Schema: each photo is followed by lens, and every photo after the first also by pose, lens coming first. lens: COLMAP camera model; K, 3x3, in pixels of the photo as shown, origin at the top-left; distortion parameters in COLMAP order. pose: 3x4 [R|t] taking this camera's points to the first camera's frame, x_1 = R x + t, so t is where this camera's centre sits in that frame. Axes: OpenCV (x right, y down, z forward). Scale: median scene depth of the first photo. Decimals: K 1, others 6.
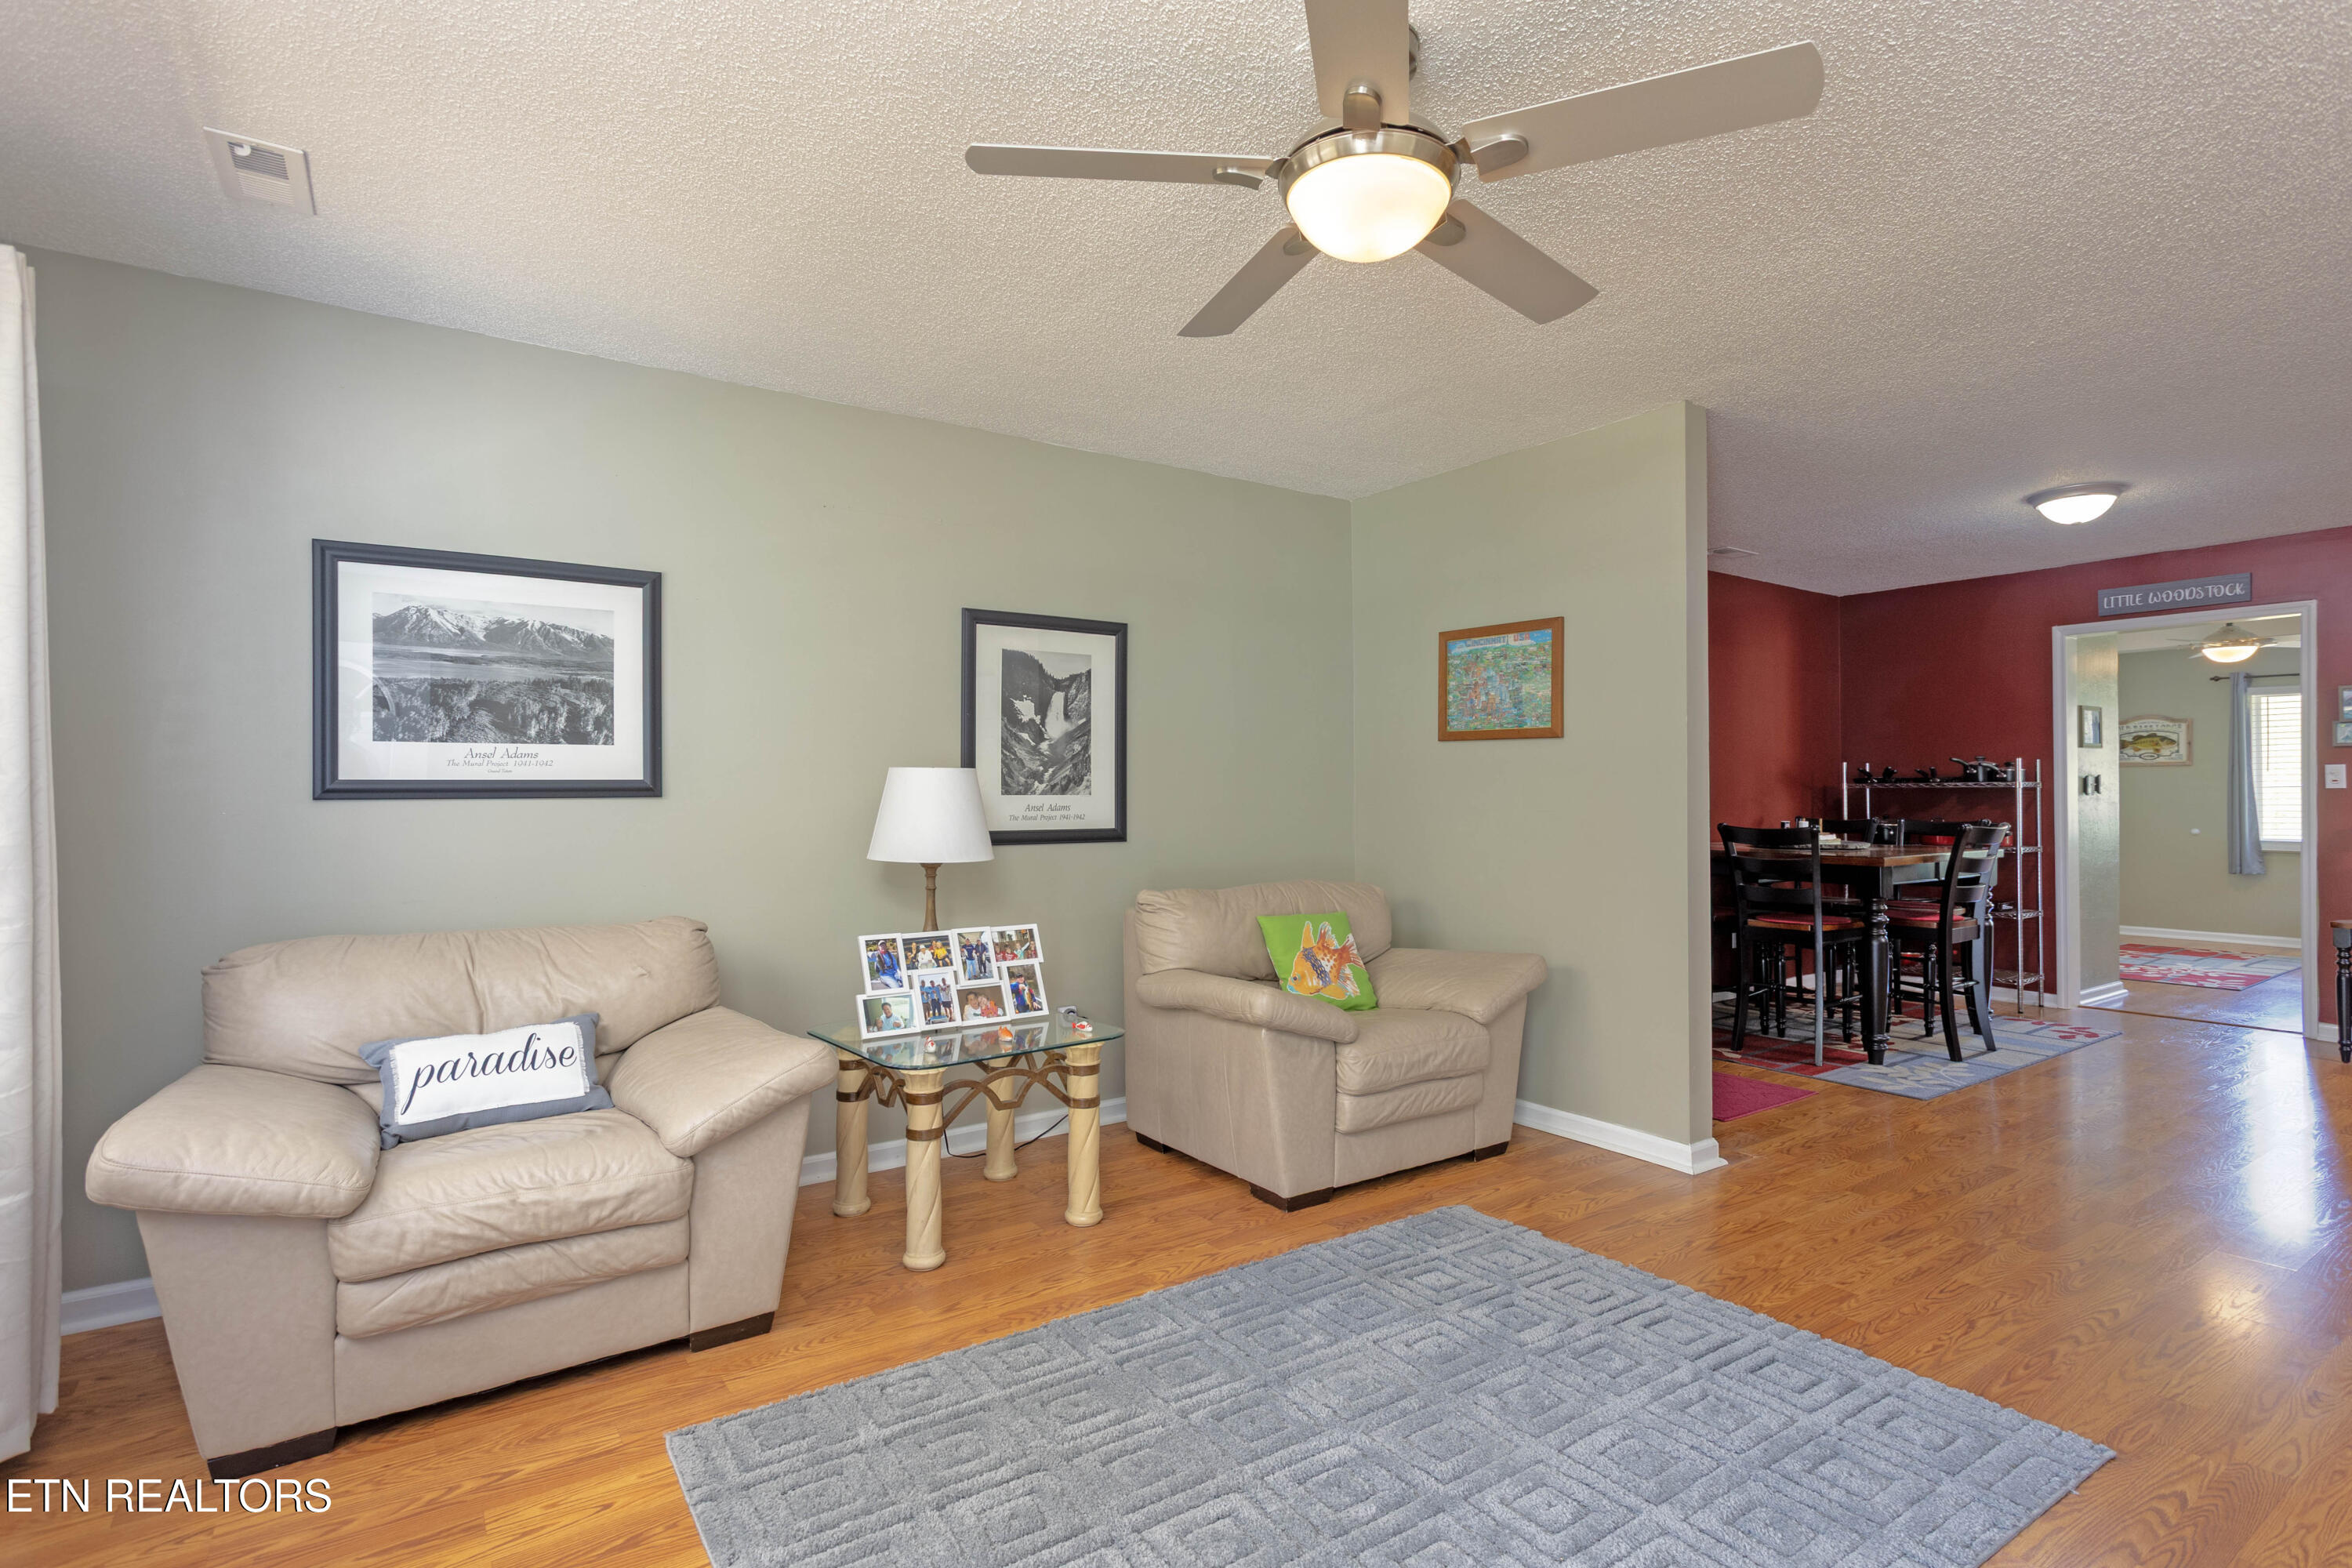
lens RADIAL K [[1150.2, 0, 1176.0], [0, 1150.2, 784.0], [0, 0, 1]] dist [0.004988, 0.001322]
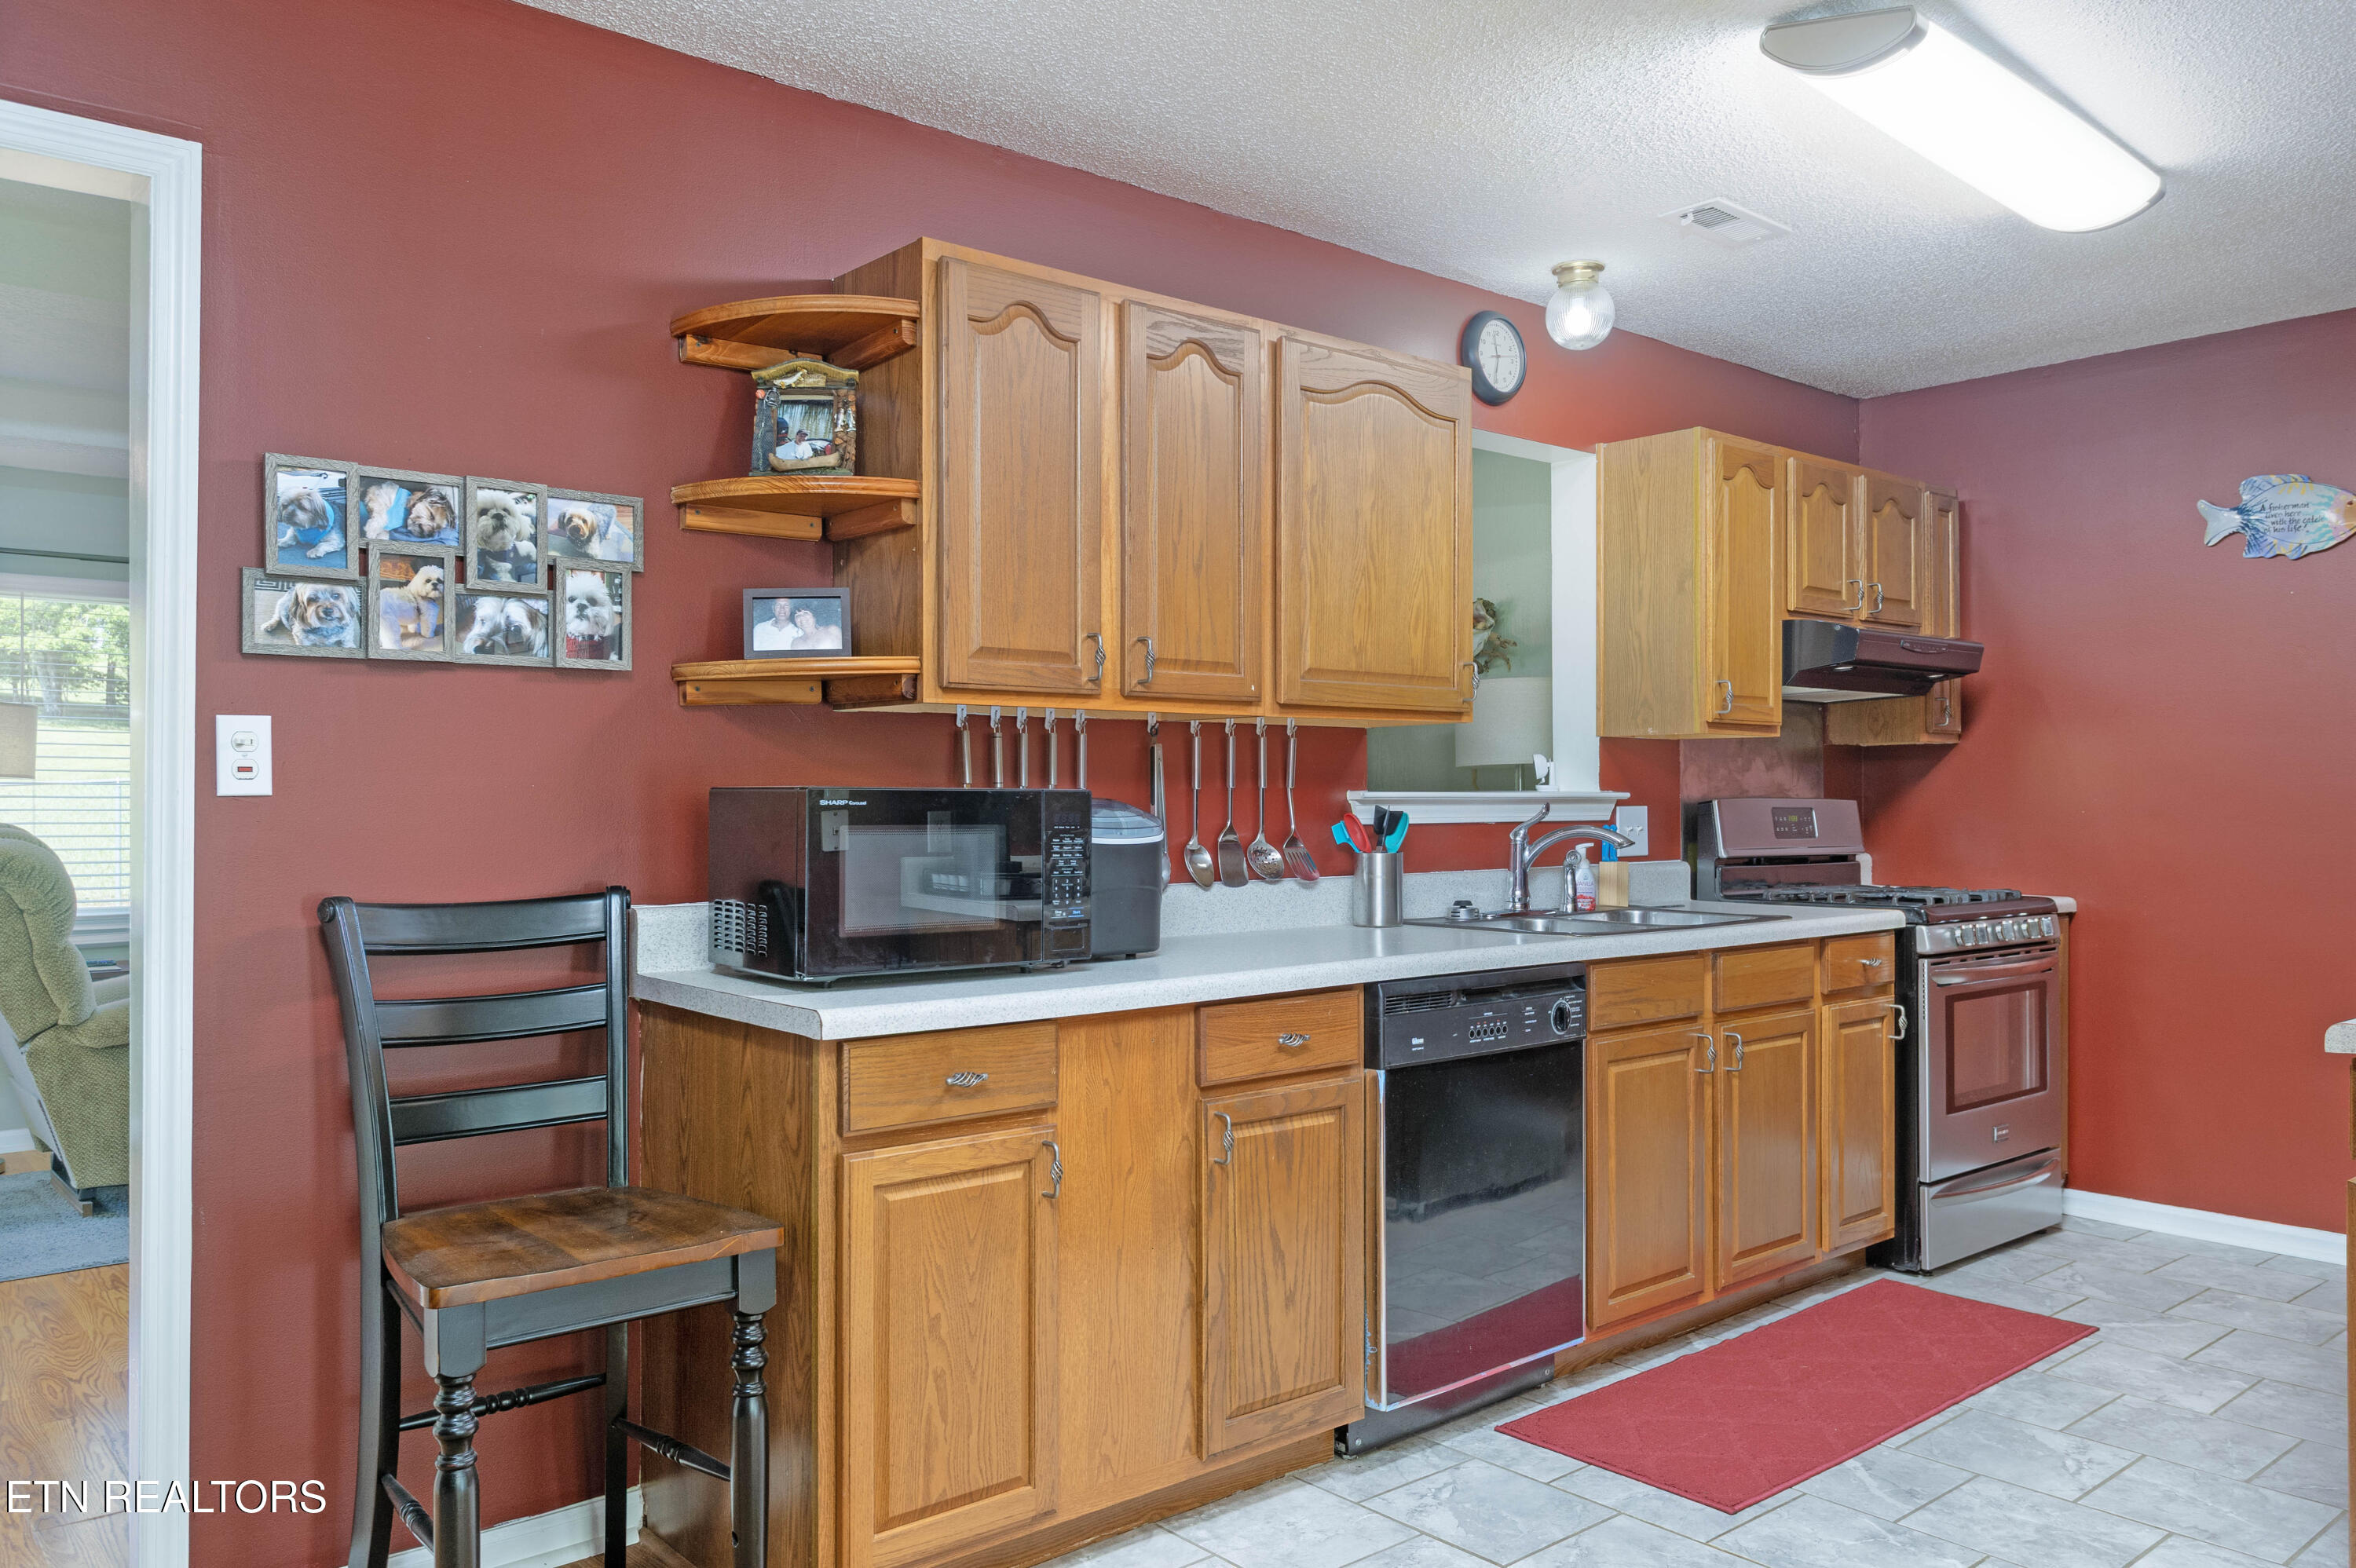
lens RADIAL K [[1699.2, 0, 1178.0], [0, 1699.2, 784.0], [0, 0, 1]] dist [-0.001687, -0.000115]
pose [[-0.113663, 0.014566, 0.993413, 0.760614], [-0.002783, 0.999884, -0.014979, 0.009632], [-0.993516, -0.004467, -0.113609, 1.142287]]
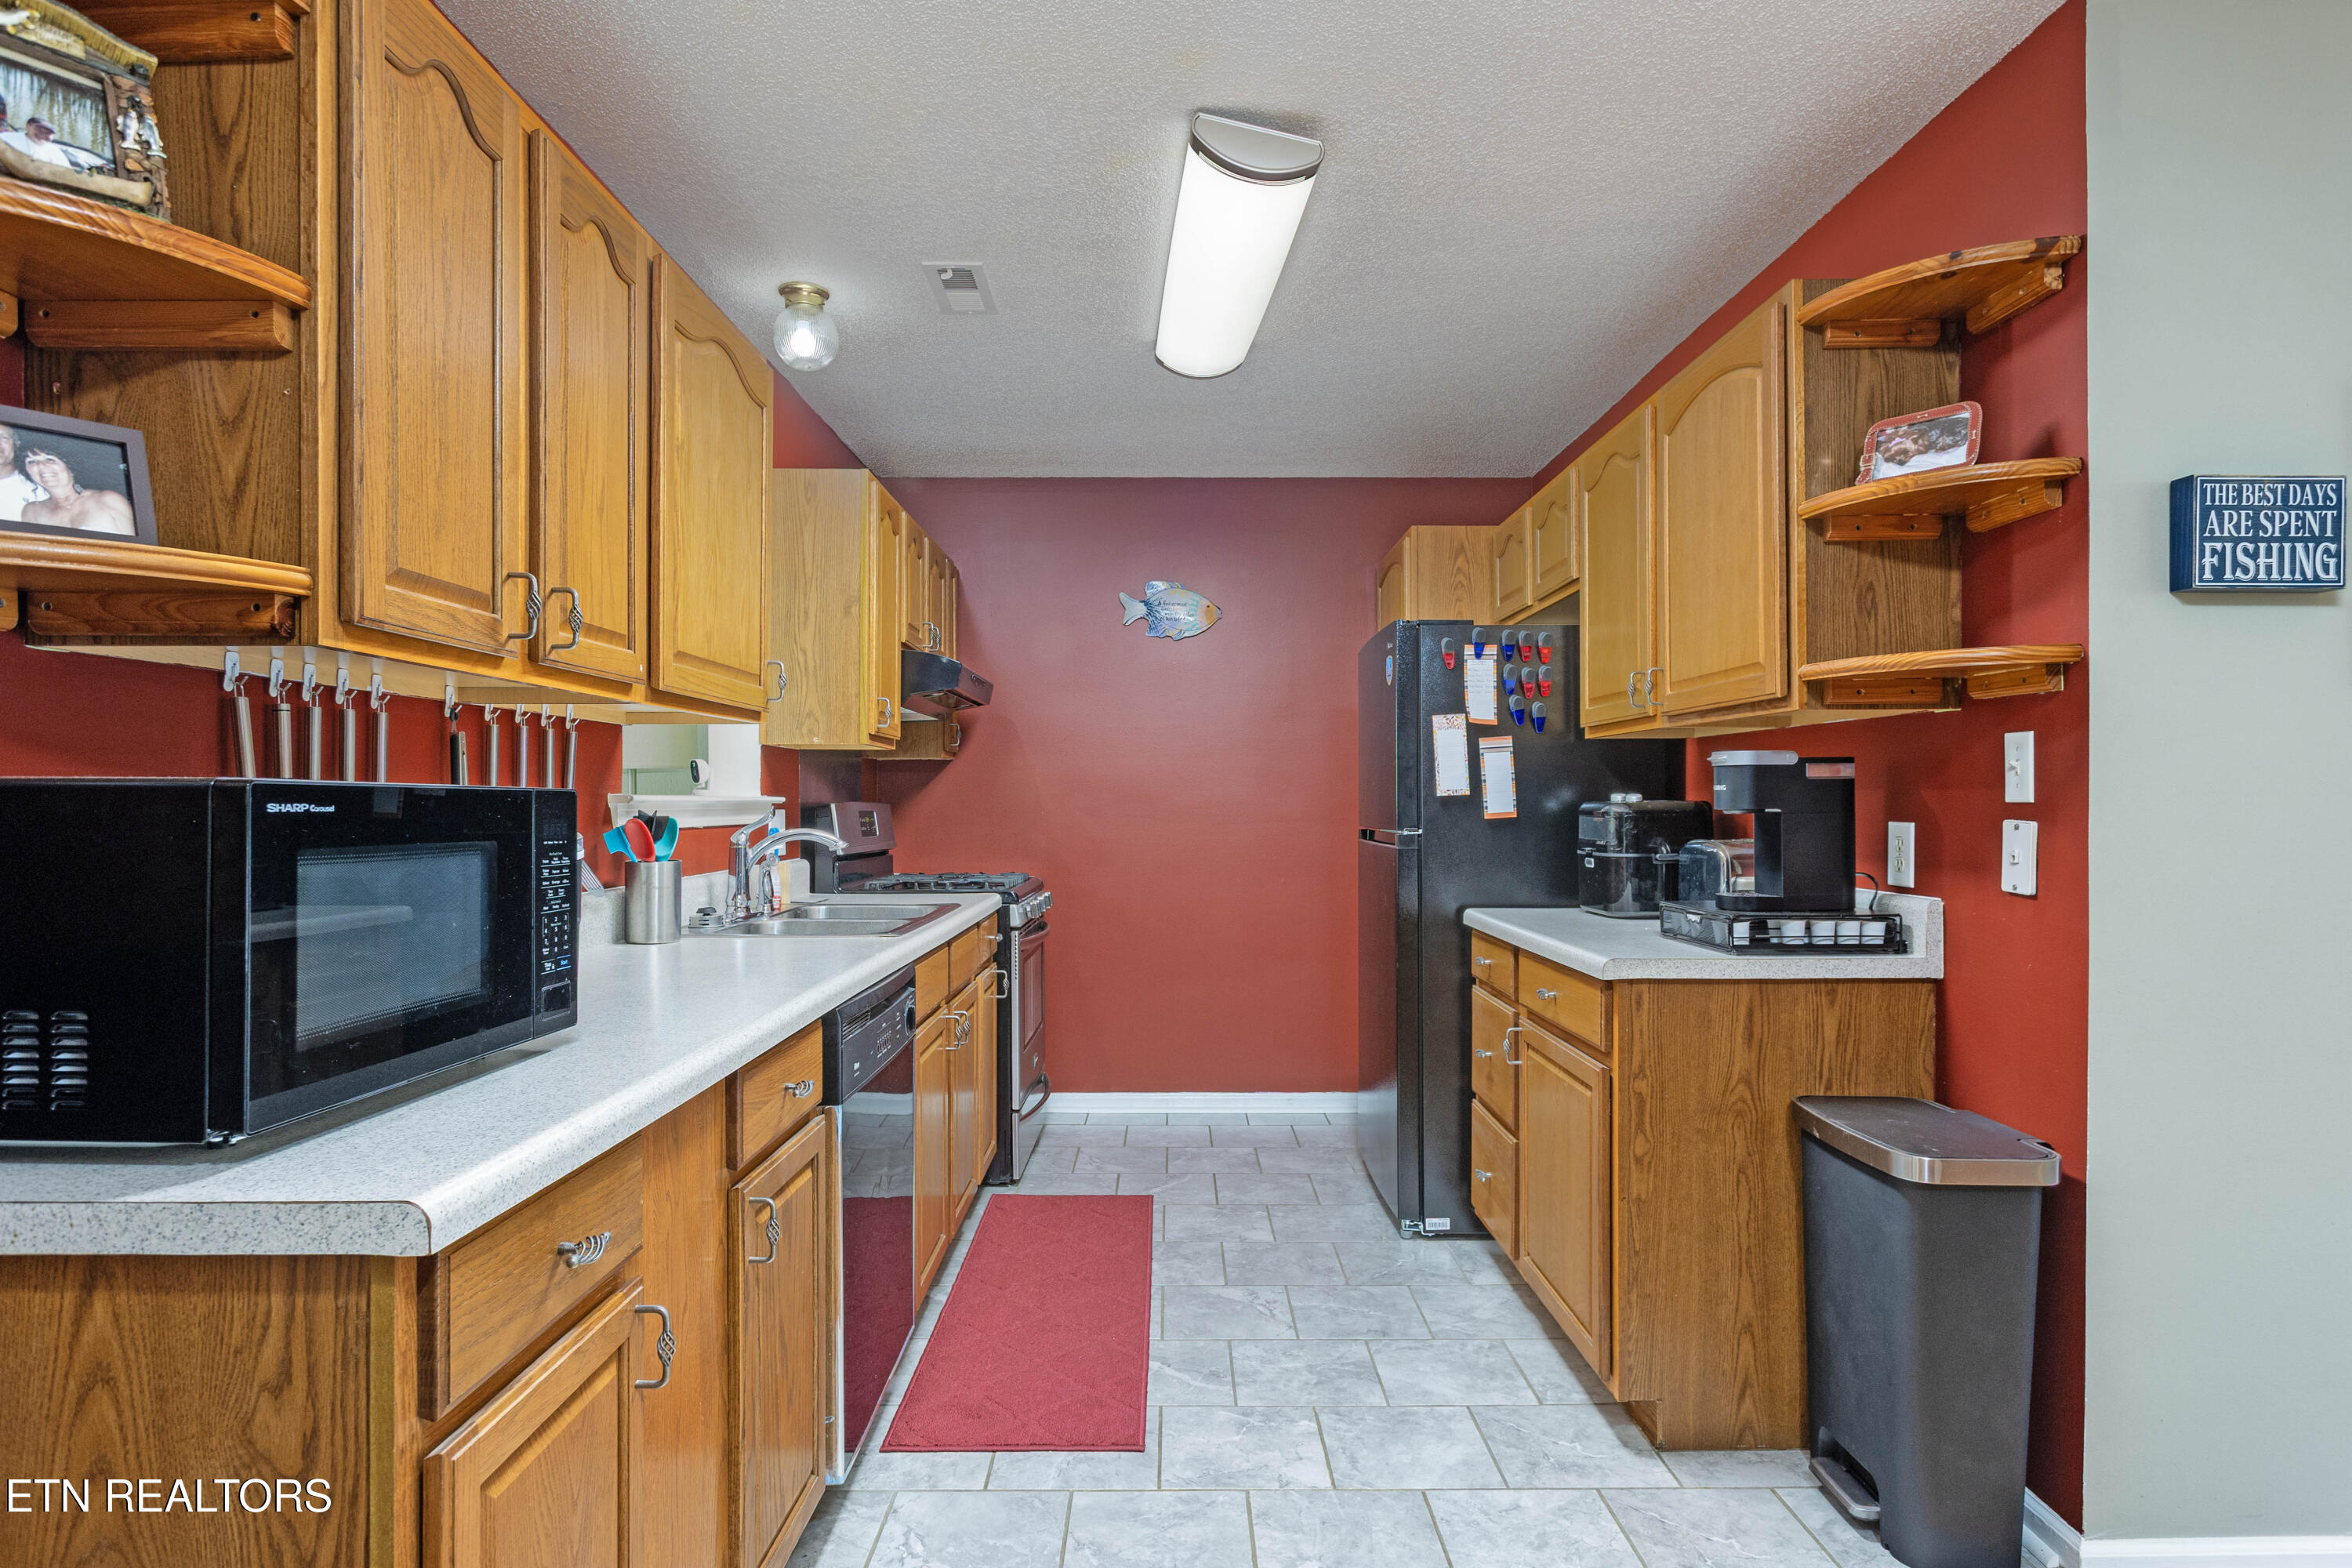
lens RADIAL K [[1267.3, 0, 1170.9], [0, 1267.3, 801.9], [0, 0, 1]] dist [-0.002054, 0.000405]
pose [[-0.828271, 0.007202, 0.560281, 1.117656], [0.003490, 0.999964, -0.007695, 0.008858], [-0.560317, -0.004418, -0.828267, 1.314596]]
